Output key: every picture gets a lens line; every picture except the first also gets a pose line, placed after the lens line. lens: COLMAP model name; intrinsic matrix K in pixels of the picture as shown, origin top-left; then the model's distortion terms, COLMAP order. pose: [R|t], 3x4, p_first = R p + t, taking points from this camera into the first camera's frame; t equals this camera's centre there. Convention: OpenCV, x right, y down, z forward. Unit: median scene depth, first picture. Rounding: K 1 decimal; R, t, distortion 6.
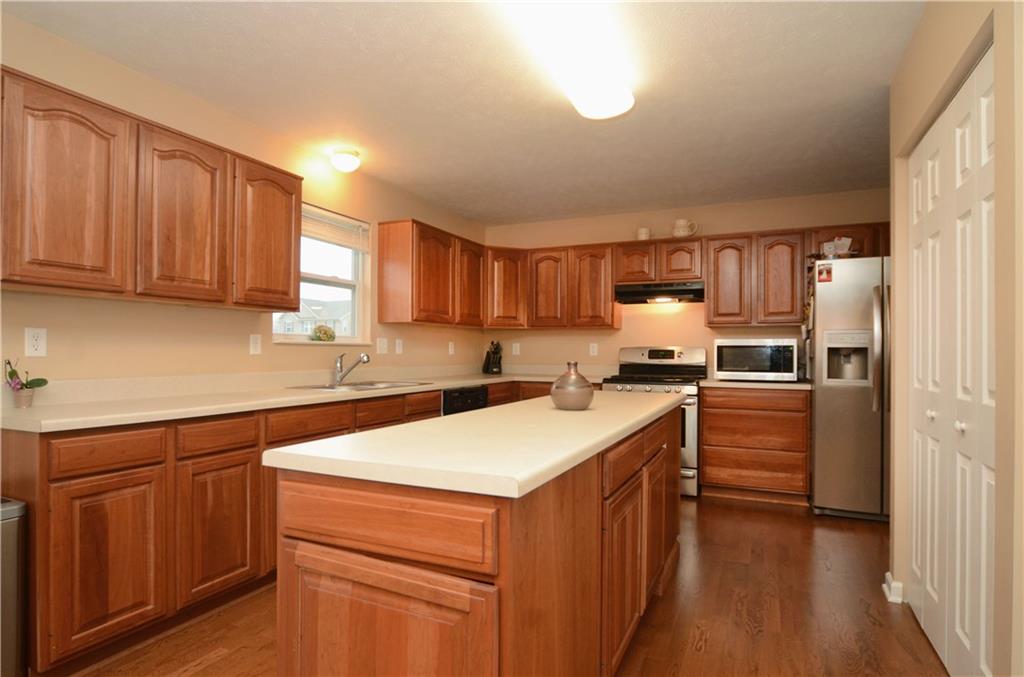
lens RADIAL K [[566.8, 0, 518.7], [0, 566.8, 339.9], [0, 0, 1]] dist [-0.018069, 0.002036]
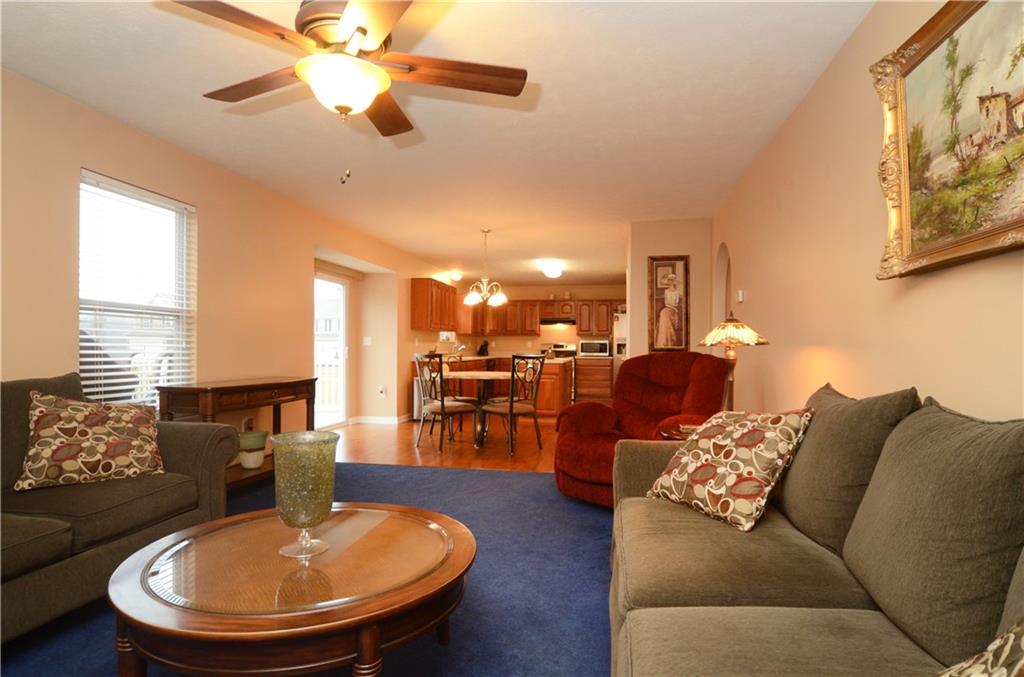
lens RADIAL K [[566.8, 0, 507.5], [0, 566.8, 340.2], [0, 0, 1]] dist [-0.018069, 0.002036]
pose [[0.976948, -0.006210, 0.213389, -0.567019], [0.004210, 0.999943, 0.009827, -0.030441], [-0.213437, -0.008702, 0.976918, -1.562582]]
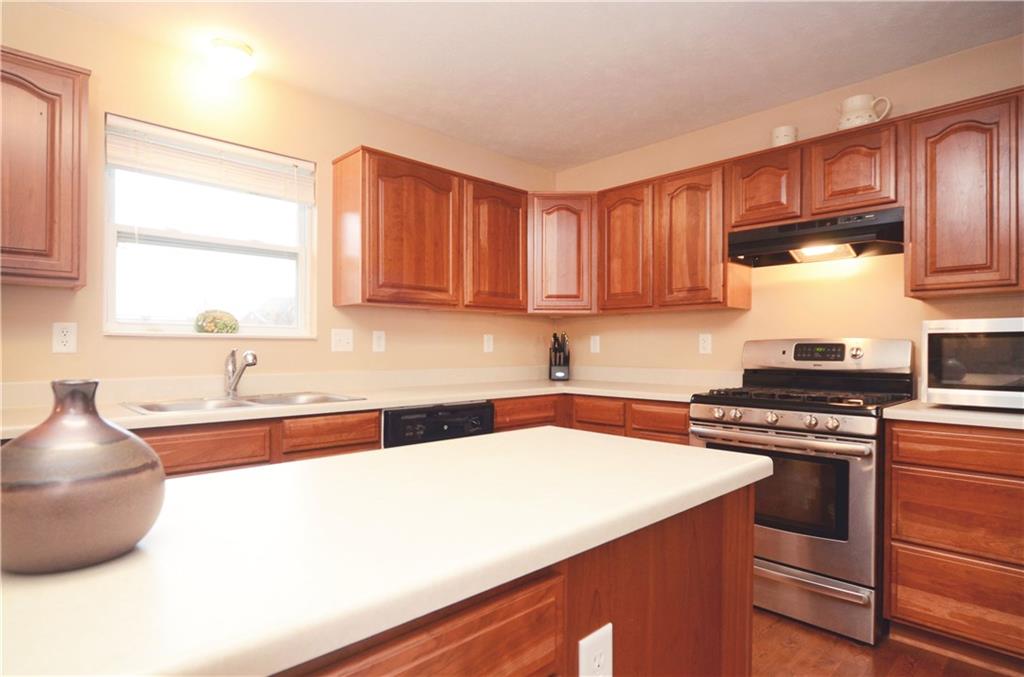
lens RADIAL K [[566.8, 0, 494.7], [0, 566.8, 347.6], [0, 0, 1]] dist [-0.018069, 0.002036]
pose [[0.922426, -0.003019, -0.386161, 0.202909], [0.009560, 0.999841, 0.015020, 0.011762], [0.386054, -0.017546, 0.922309, 0.438188]]
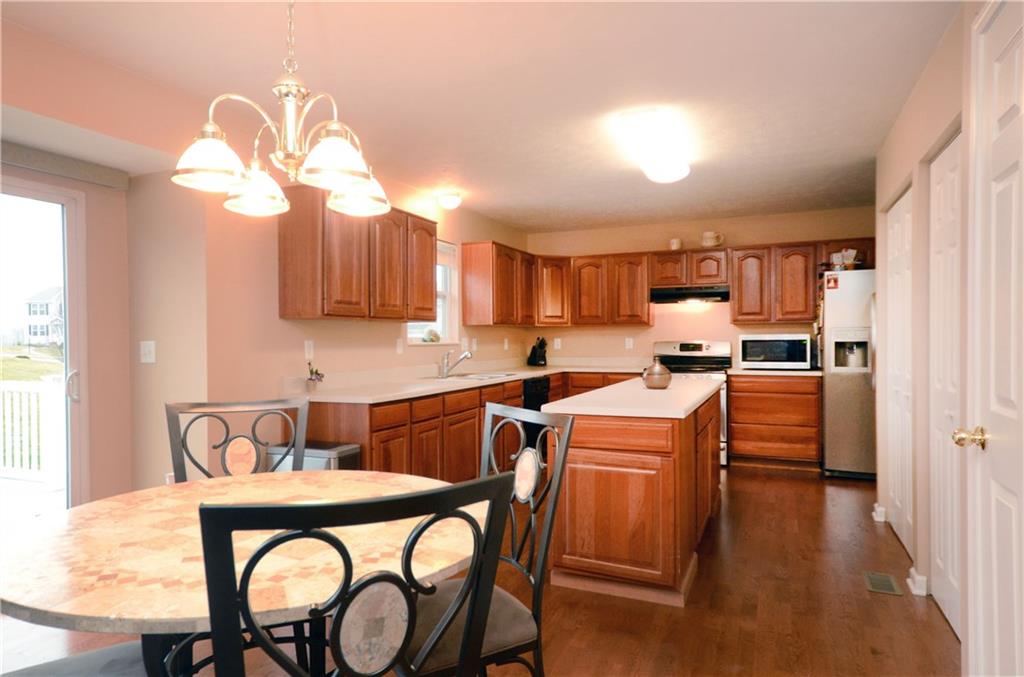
lens RADIAL K [[566.8, 0, 506.9], [0, 566.8, 340.6], [0, 0, 1]] dist [-0.018069, 0.002036]
pose [[0.999223, -0.013502, -0.037025, -0.100479], [0.014098, 0.999775, 0.015871, -0.014640], [0.036802, -0.016381, 0.999188, -0.208722]]
